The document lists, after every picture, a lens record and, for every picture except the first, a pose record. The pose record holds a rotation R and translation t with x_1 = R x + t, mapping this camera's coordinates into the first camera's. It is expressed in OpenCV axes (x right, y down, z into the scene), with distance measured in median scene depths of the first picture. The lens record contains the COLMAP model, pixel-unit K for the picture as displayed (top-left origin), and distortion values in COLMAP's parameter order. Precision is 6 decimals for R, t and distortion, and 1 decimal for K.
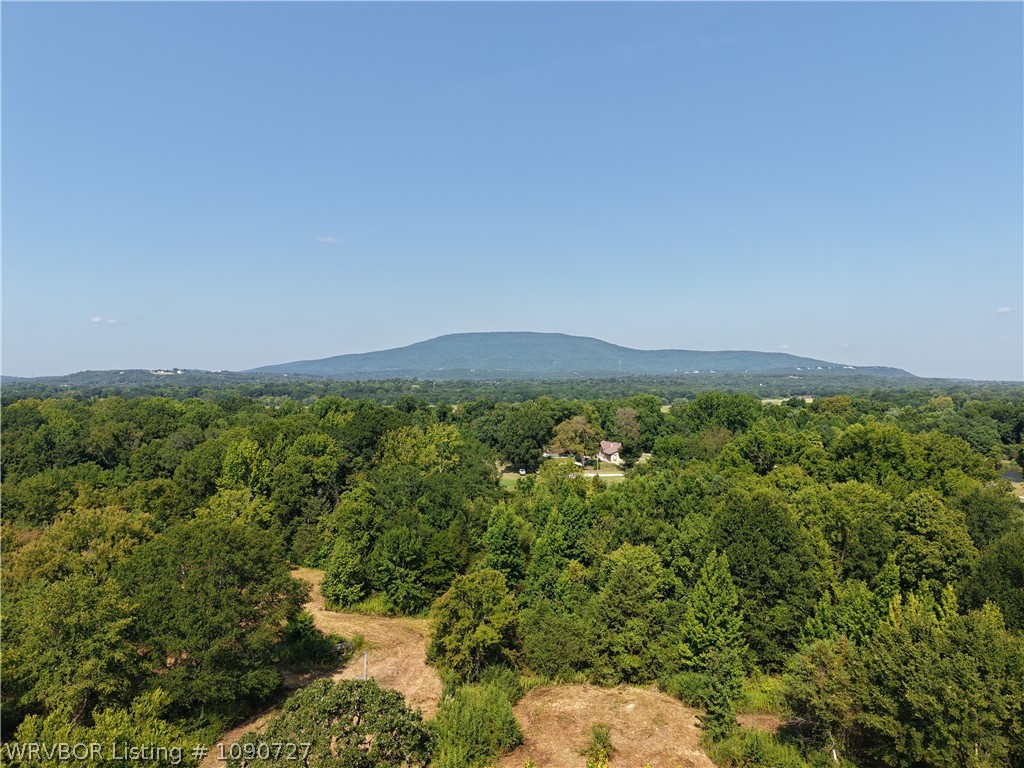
lens RADIAL K [[683.3, 0, 511.2], [0, 683.3, 378.7], [0, 0, 1]] dist [0.030224, -0.028417]
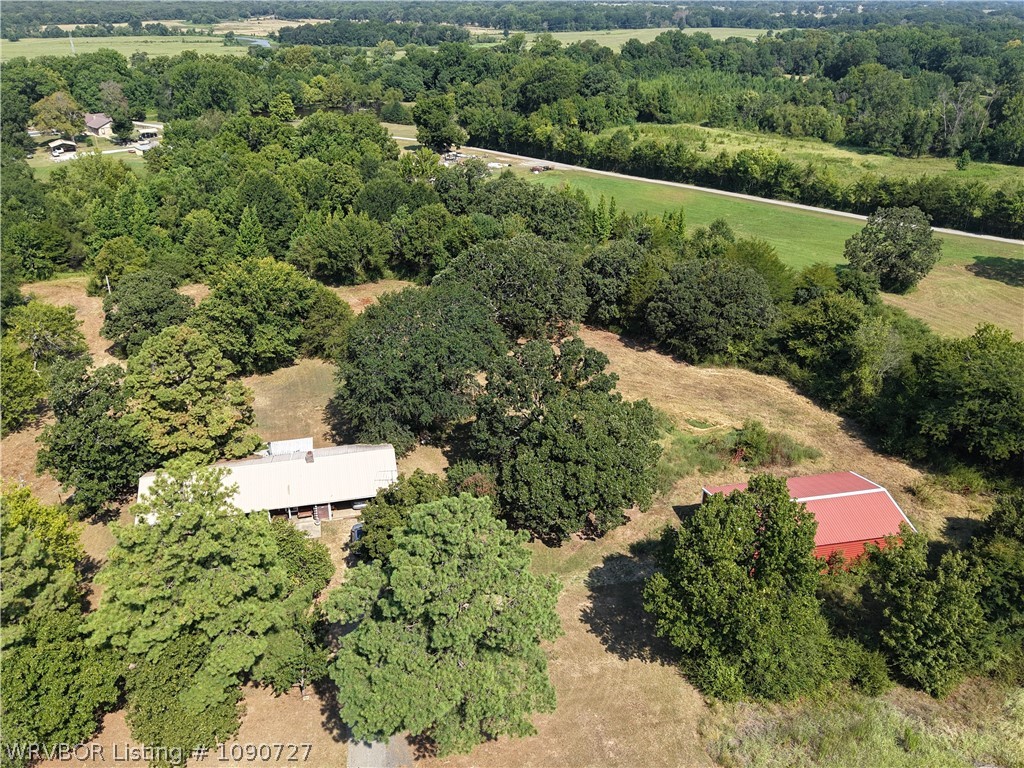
lens RADIAL K [[784.3, 0, 514.5], [0, 784.3, 377.4], [0, 0, 1]] dist [0.041472, -0.050242]
pose [[0.777253, -0.270717, 0.567971, -0.451349], [-0.013214, 0.895481, 0.444903, -0.283484], [-0.629050, -0.353307, 0.692438, -1.059358]]
